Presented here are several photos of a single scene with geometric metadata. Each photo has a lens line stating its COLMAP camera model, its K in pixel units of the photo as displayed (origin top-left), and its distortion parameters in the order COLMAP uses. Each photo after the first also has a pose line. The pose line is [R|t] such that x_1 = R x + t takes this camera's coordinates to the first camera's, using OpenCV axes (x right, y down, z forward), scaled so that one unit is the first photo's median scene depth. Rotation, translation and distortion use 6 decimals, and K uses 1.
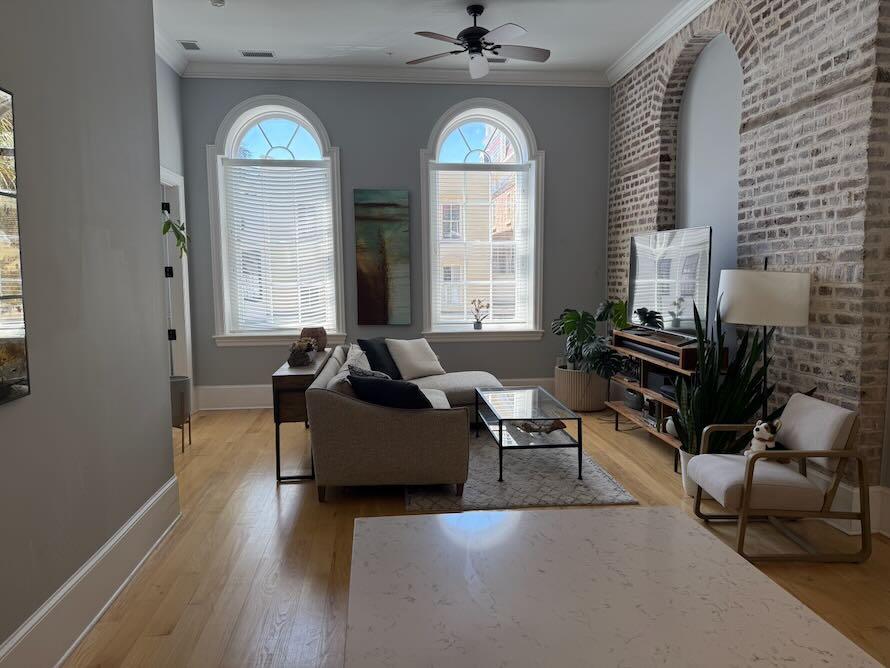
lens RADIAL K [[632.3, 0, 445.0], [0, 632.3, 334.0], [0, 0, 1]] dist [0.030262, -0.063177]
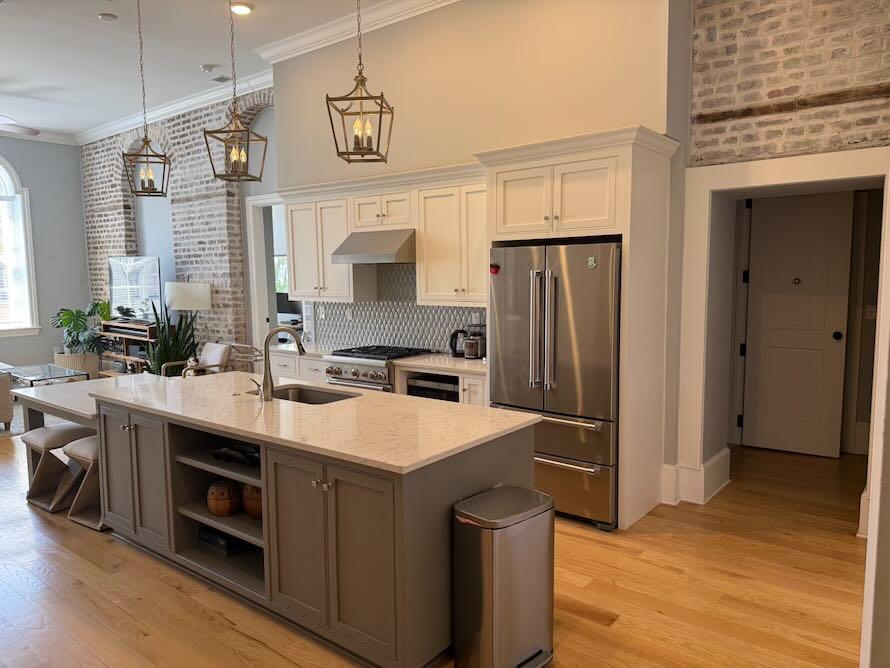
lens RADIAL K [[632.3, 0, 445.0], [0, 632.3, 334.0], [0, 0, 1]] dist [0.030262, -0.063177]
pose [[0.707297, -0.079442, 0.702439, -0.271139], [0.077342, 0.996397, 0.034809, 0.043607], [-0.702673, 0.029708, 0.710892, -0.798081]]
